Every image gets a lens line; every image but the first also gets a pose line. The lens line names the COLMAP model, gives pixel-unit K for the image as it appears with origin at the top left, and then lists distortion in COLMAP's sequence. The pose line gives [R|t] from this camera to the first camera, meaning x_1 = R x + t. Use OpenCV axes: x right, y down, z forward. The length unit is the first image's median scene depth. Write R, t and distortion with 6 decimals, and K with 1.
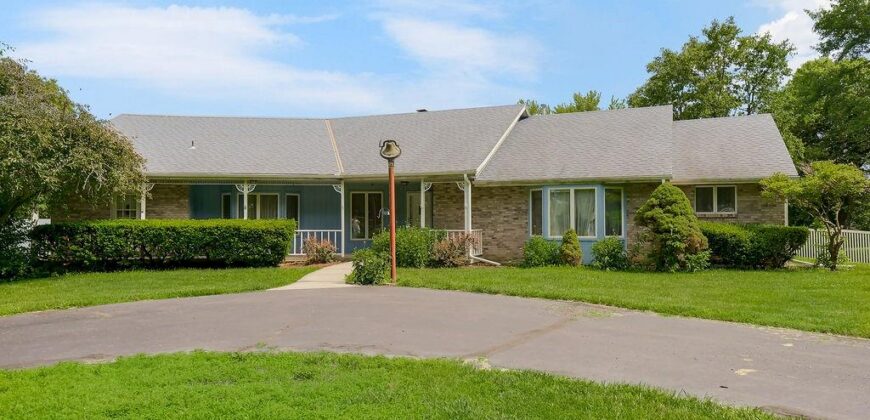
lens RADIAL K [[577.6, 0, 435.0], [0, 577.6, 210.0], [0, 0, 1]] dist [0.003187, 0.001729]
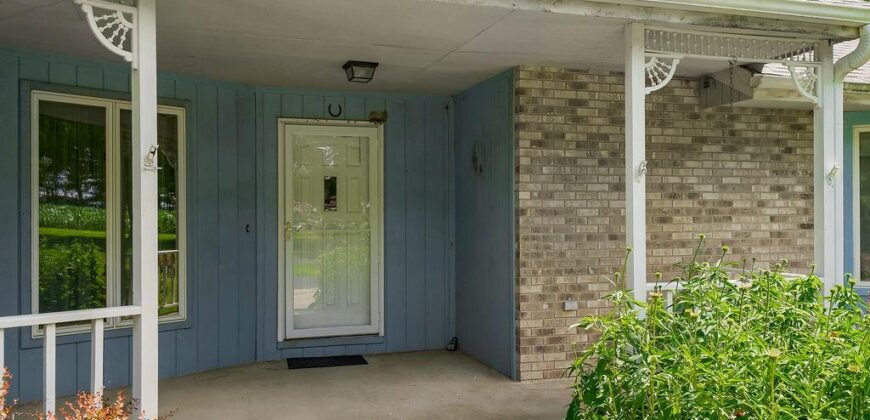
lens RADIAL K [[731.0, 0, 435.0], [0, 731.0, 210.0], [0, 0, 1]] dist [0.001082, 0.000600]
pose [[0.745254, 0.007231, 0.666742, -0.240133], [-0.008260, 0.999965, -0.001612, 0.009118], [-0.666730, -0.004306, 0.745287, 0.836679]]
